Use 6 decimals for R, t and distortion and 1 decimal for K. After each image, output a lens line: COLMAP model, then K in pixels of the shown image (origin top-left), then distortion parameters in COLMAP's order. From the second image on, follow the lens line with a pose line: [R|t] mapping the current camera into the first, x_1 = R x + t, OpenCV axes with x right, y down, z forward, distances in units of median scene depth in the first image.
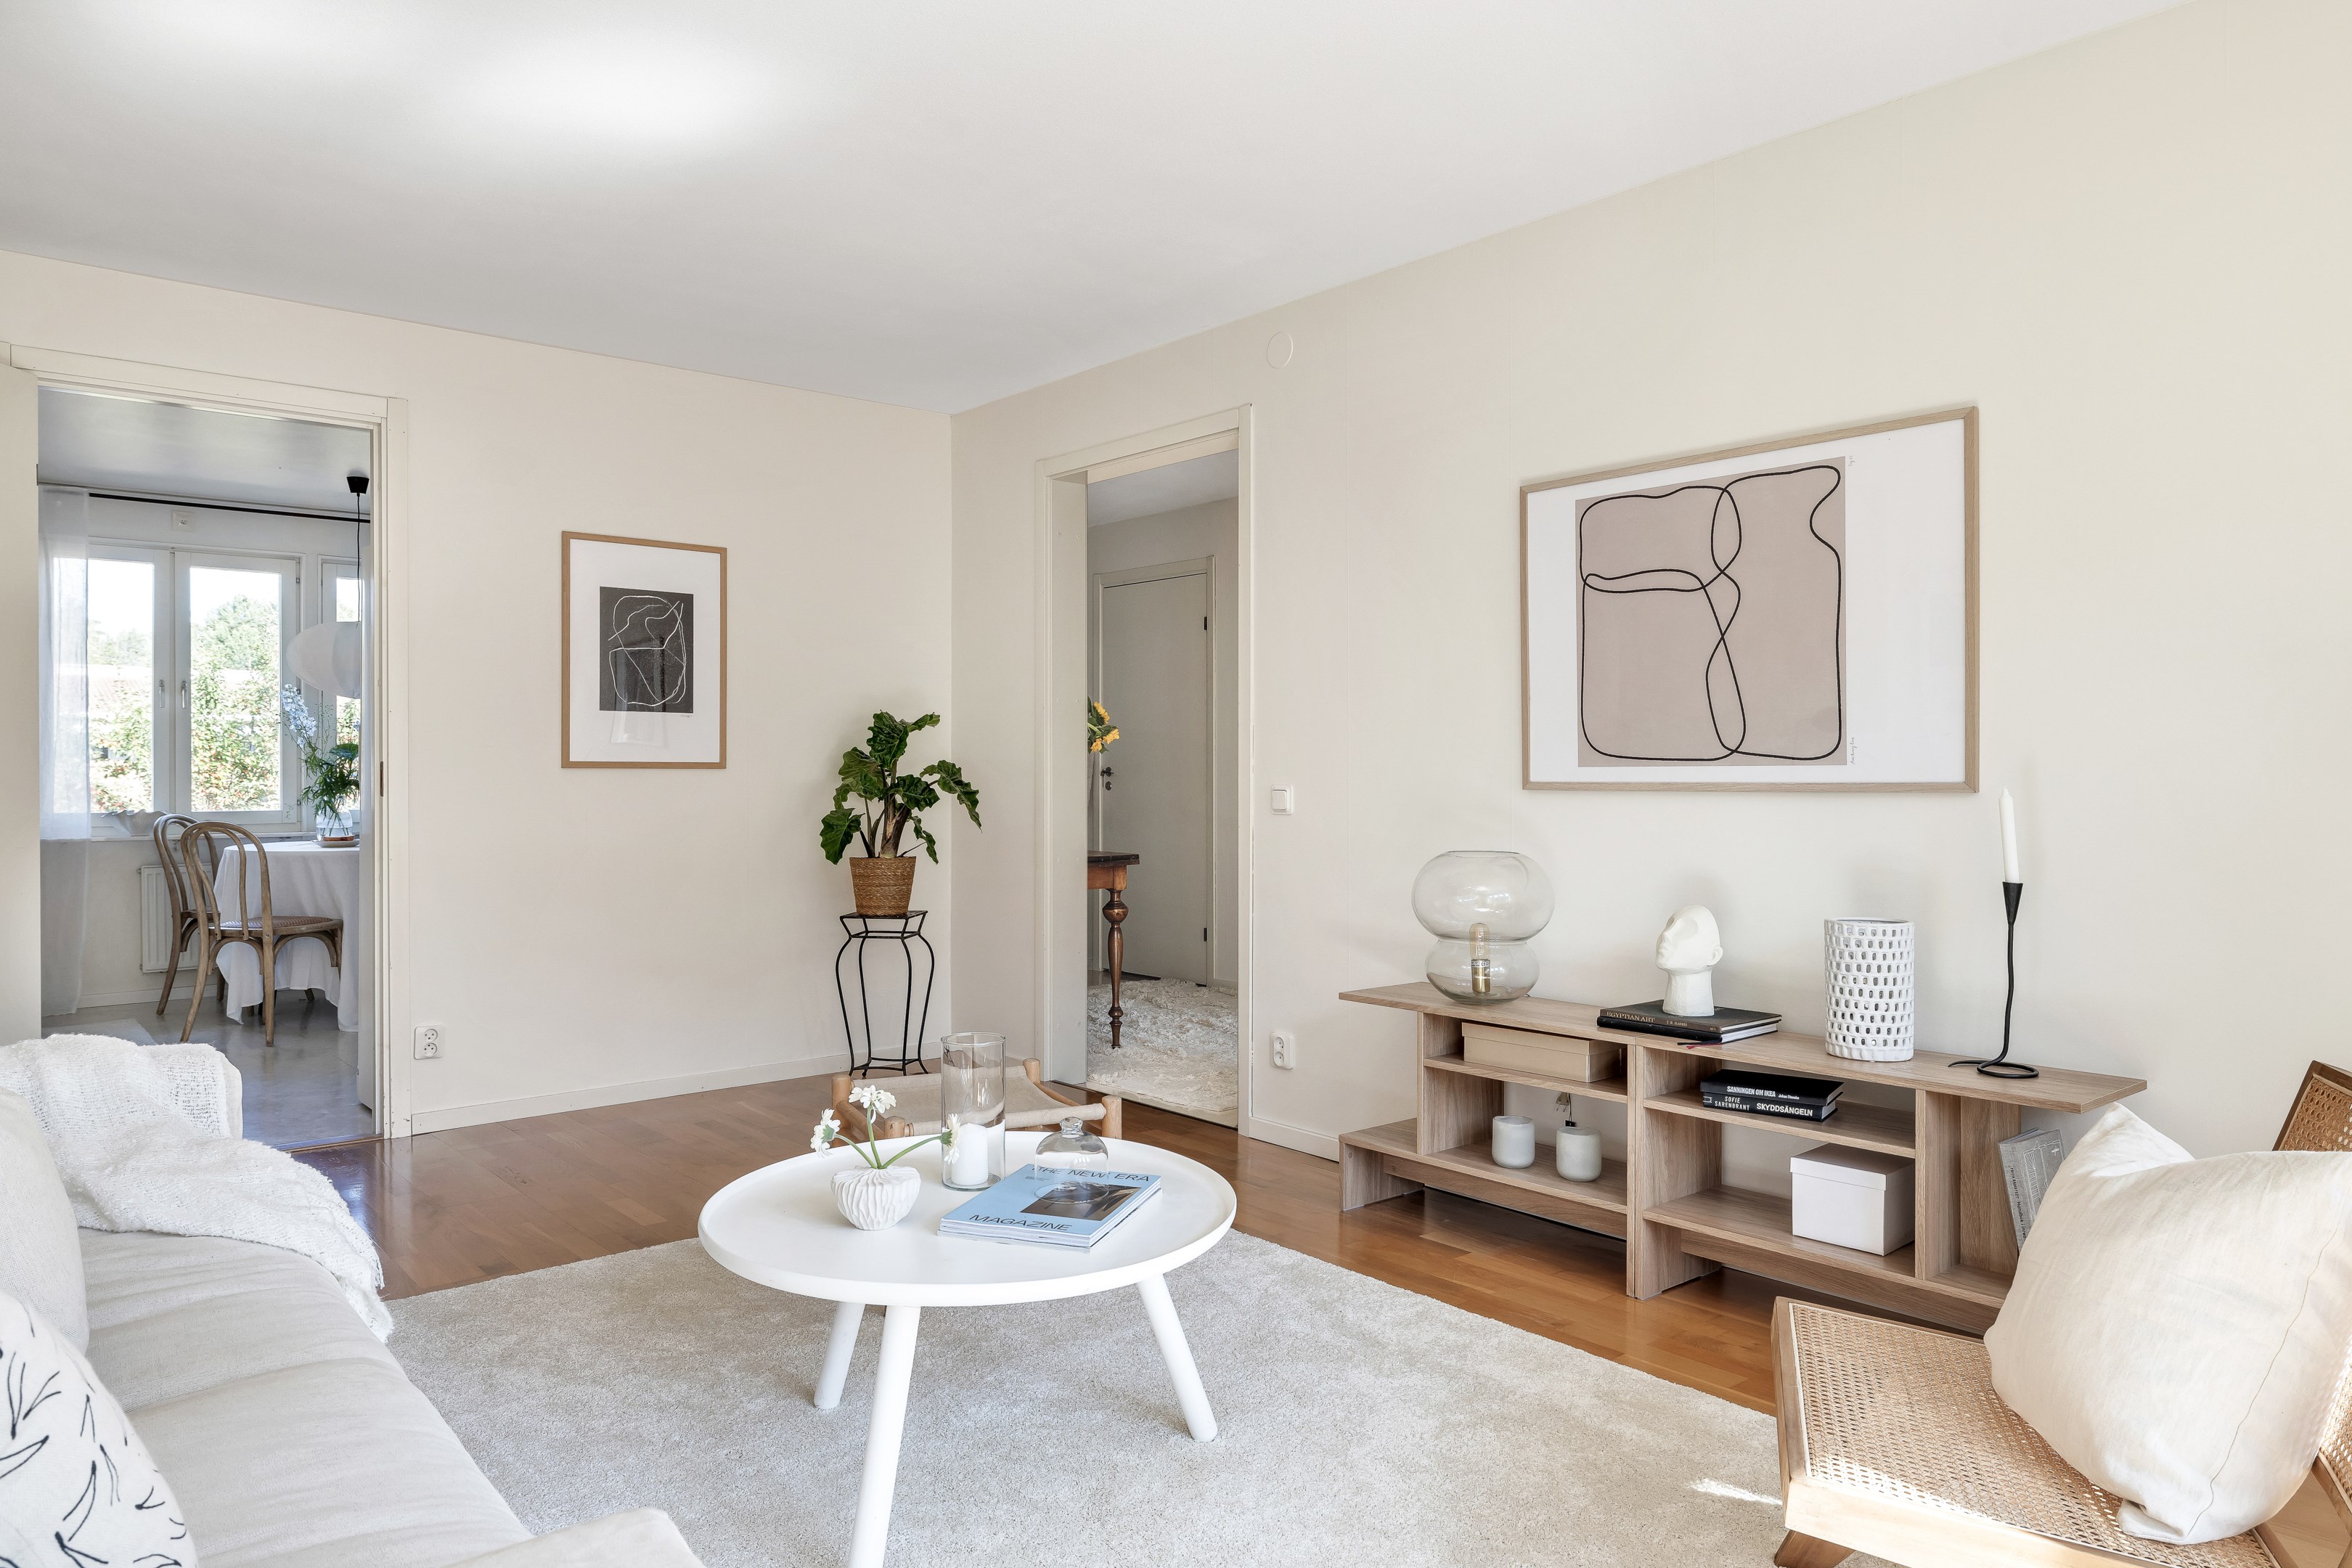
lens RADIAL K [[1573.3, 0, 1190.3], [0, 1573.3, 771.1], [0, 0, 1]] dist [0.002107, 0.004068]
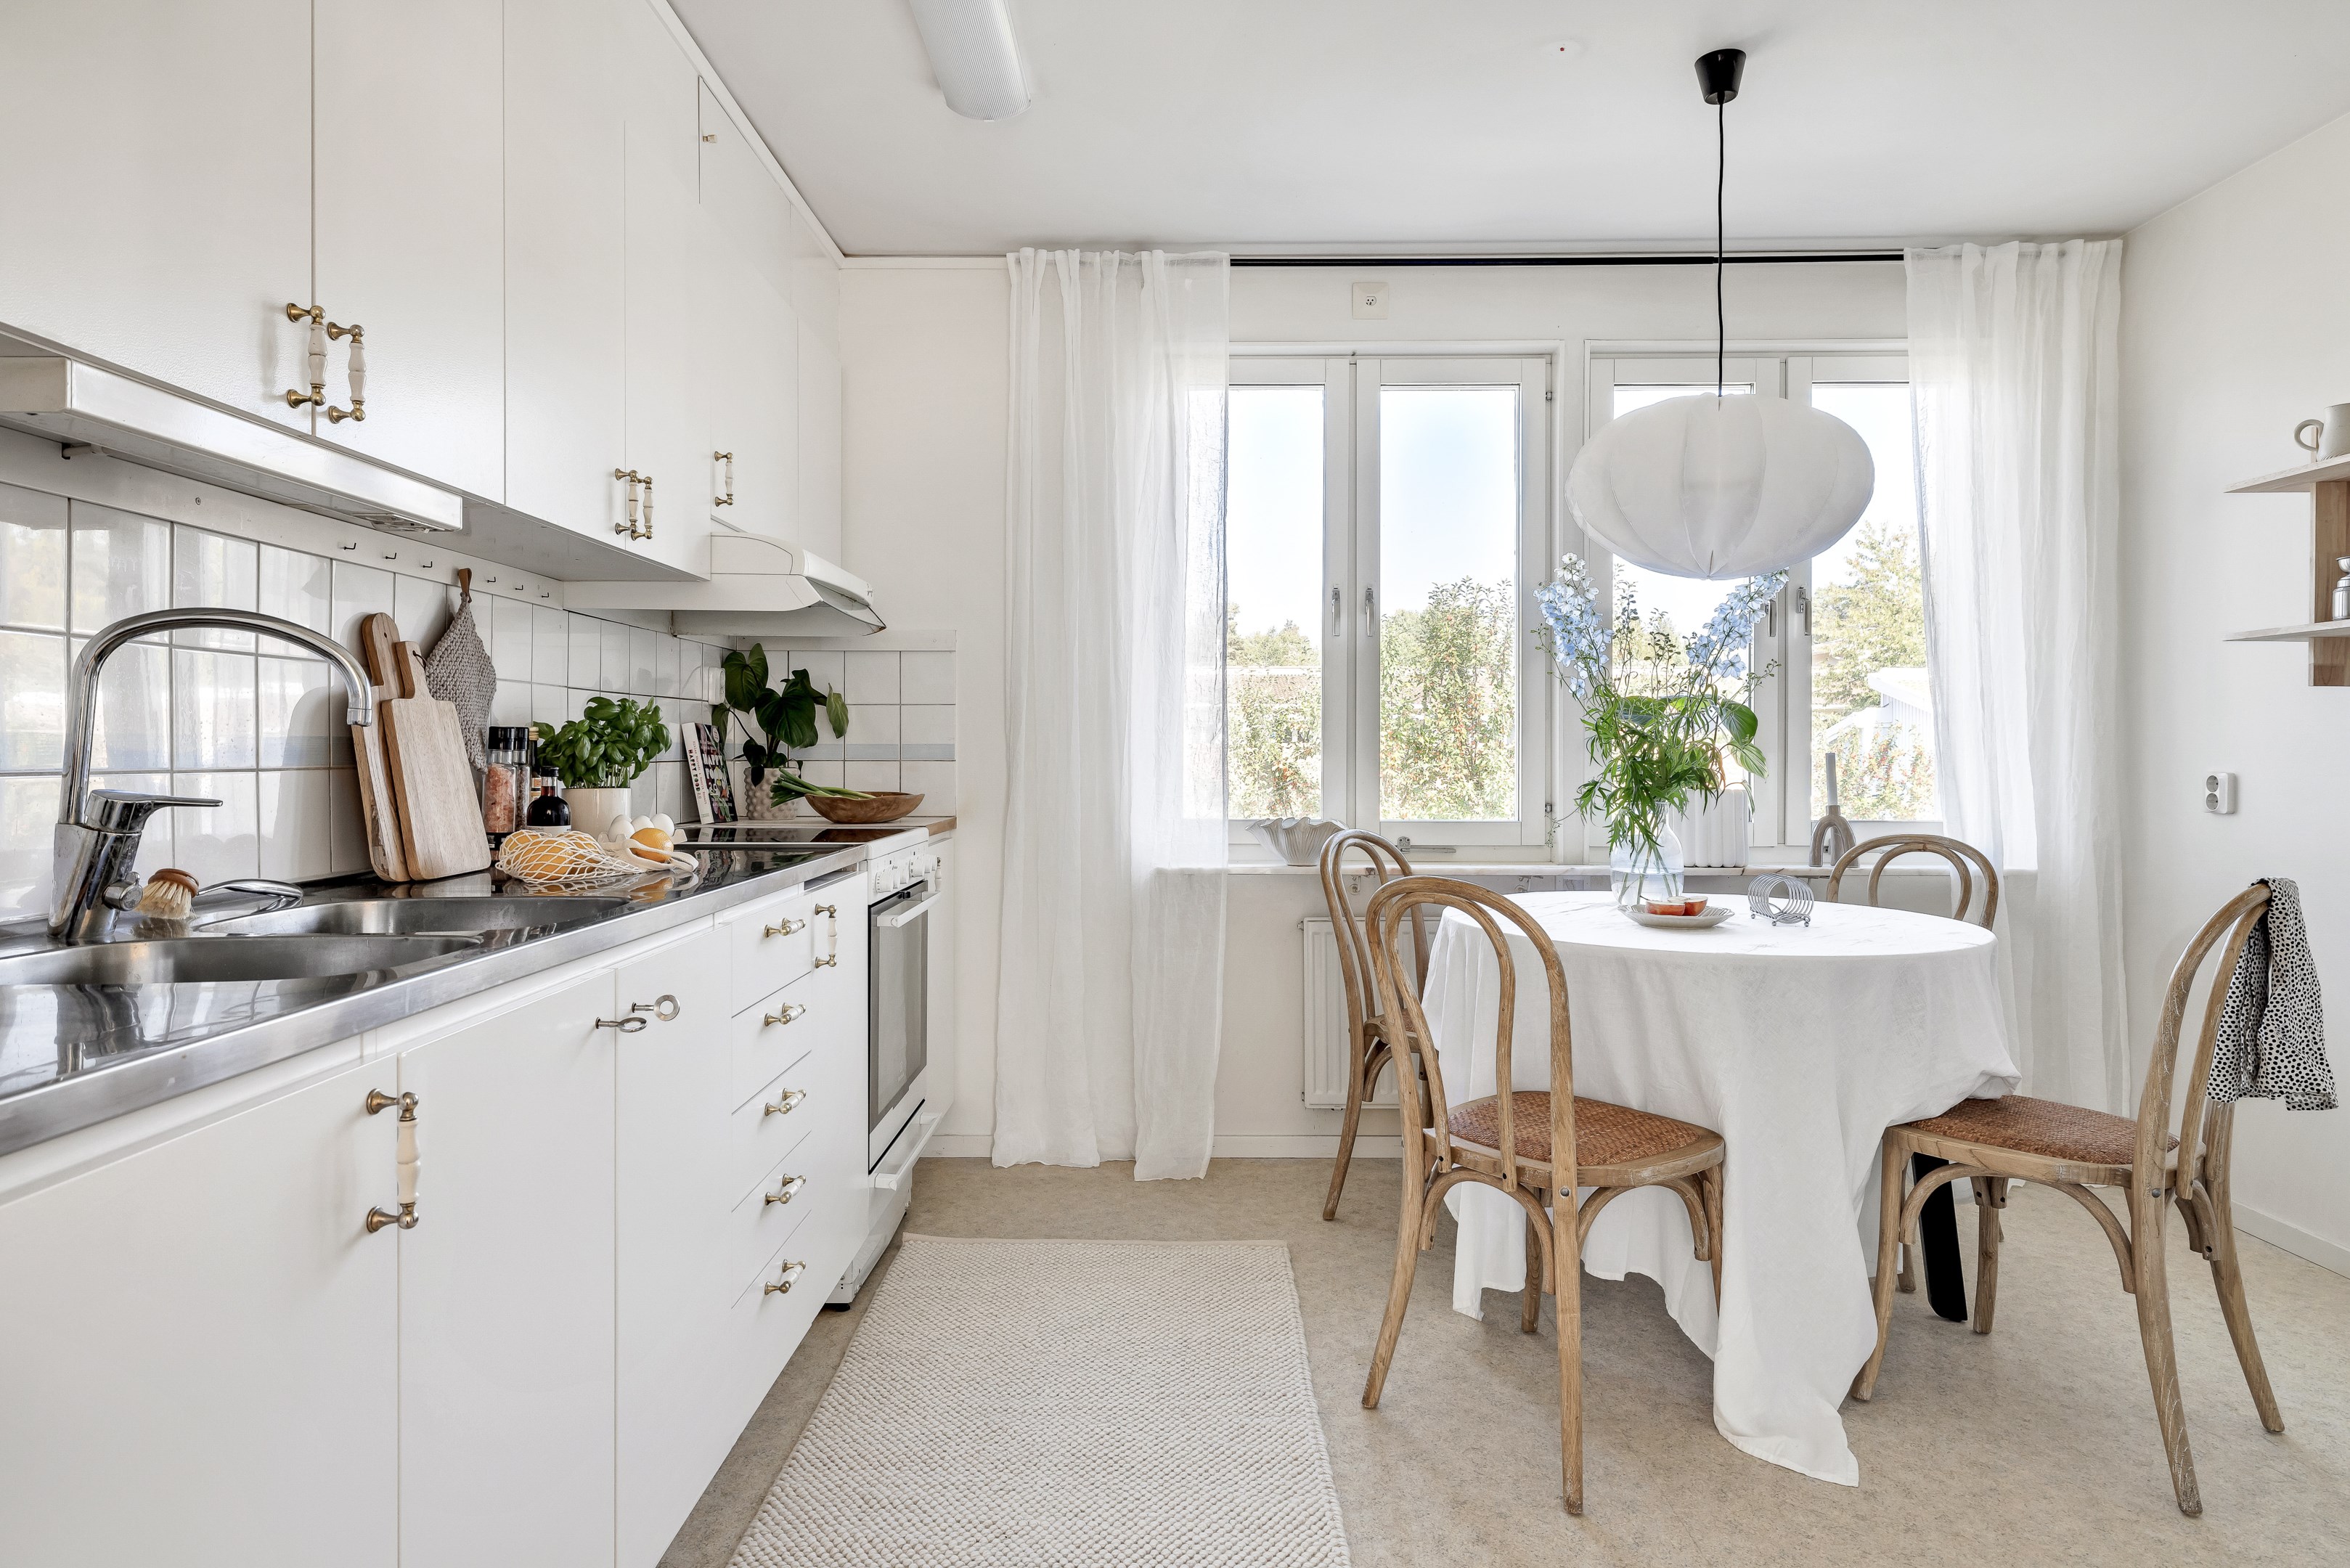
lens RADIAL K [[1385.2, 0, 1135.5], [0, 1385.2, 749.8], [0, 0, 1]] dist [-0.014103, 0.007865]
pose [[0.744306, 0.001772, -0.667836, -0.388992], [-0.003782, 0.999992, -0.001562, 0.001698], [0.667828, 0.003688, 0.744307, 0.605430]]
